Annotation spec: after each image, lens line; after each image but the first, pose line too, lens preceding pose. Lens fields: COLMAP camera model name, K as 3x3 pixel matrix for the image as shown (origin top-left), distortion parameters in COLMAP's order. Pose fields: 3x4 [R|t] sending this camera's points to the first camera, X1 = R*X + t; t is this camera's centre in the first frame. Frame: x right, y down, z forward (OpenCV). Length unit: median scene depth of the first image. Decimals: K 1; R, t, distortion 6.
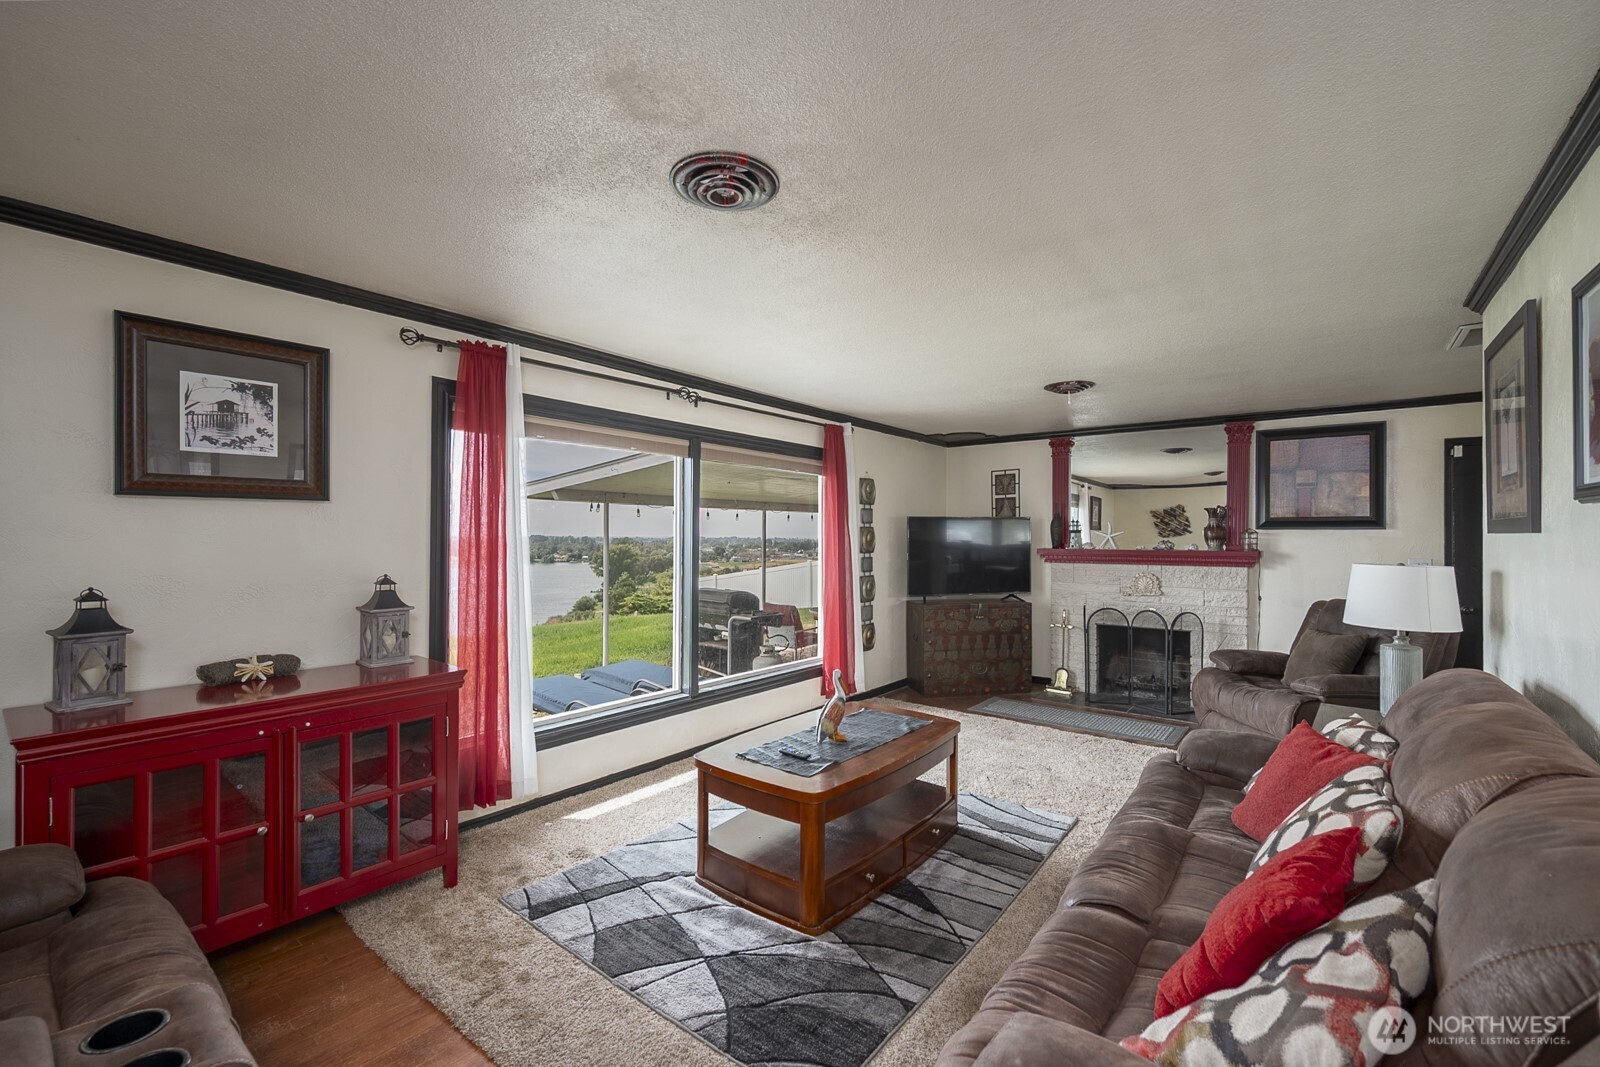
lens RADIAL K [[662.7, 0, 824.3], [0, 662.7, 532.2], [0, 0, 1]] dist [-0.001316, -0.000095]
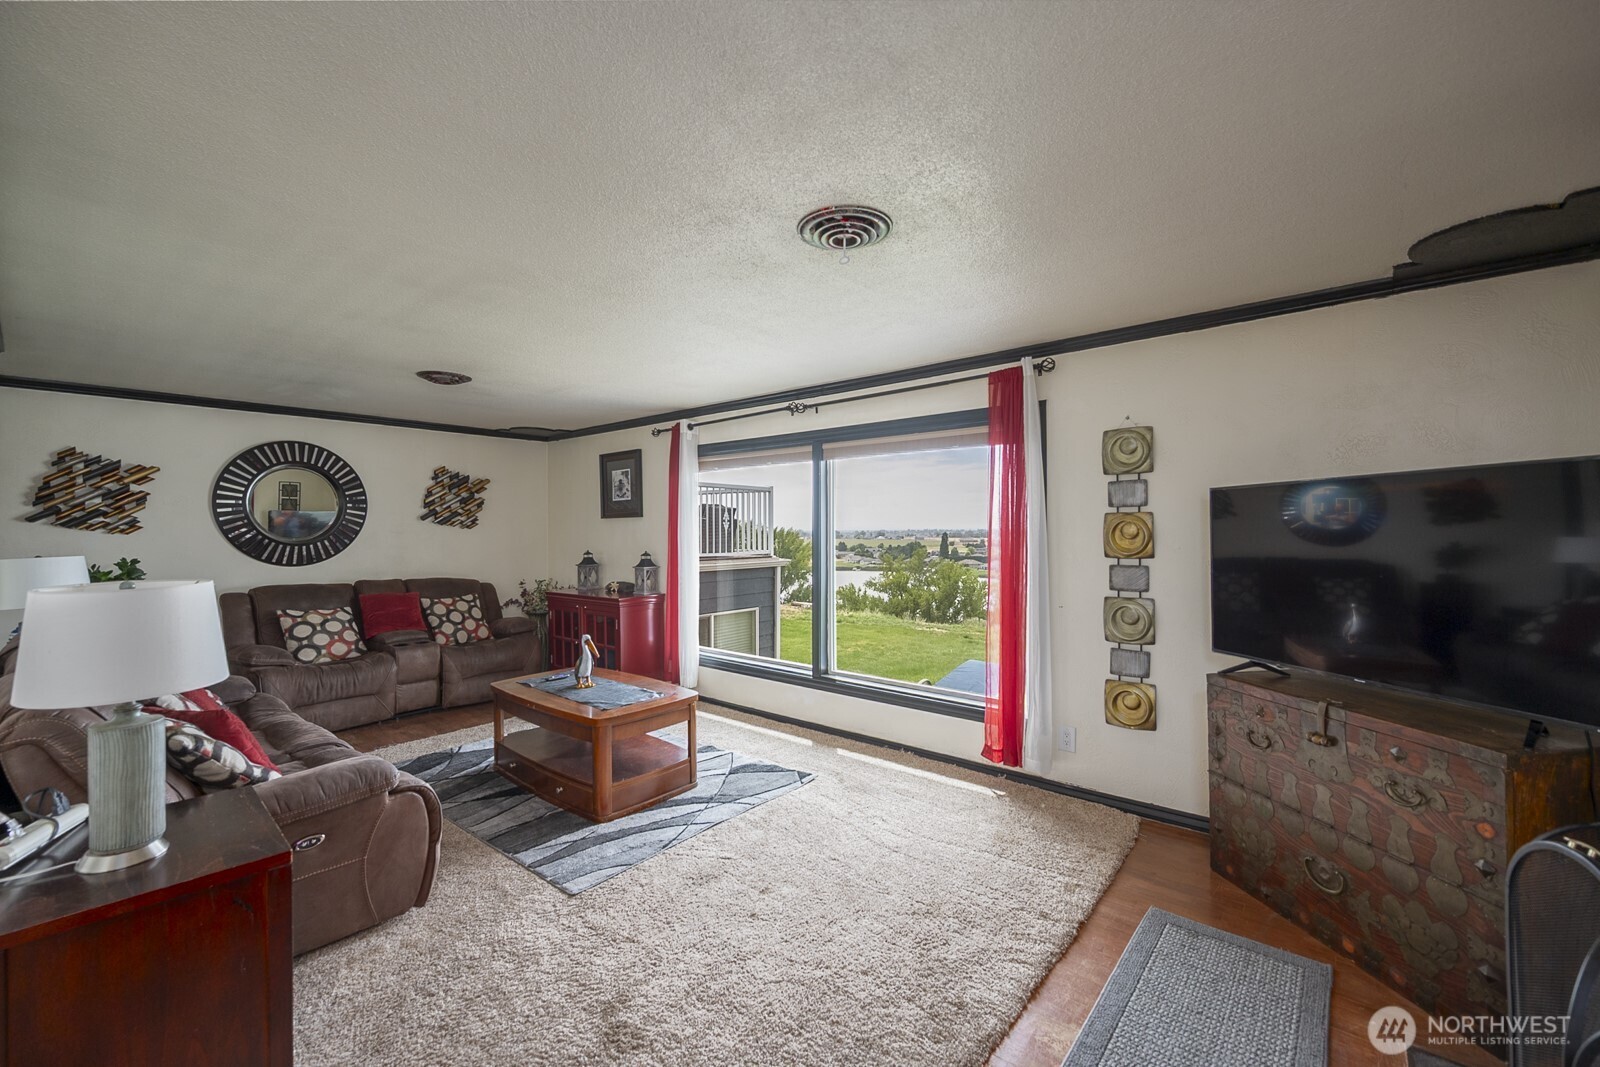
lens RADIAL K [[662.7, 0, 824.3], [0, 662.7, 532.2], [0, 0, 1]] dist [-0.001316, -0.000095]
pose [[-0.044696, -0.007884, -0.998970, 1.255946], [0.005757, 0.999950, -0.008150, 0.024131], [0.998984, -0.006116, -0.044649, 1.474286]]
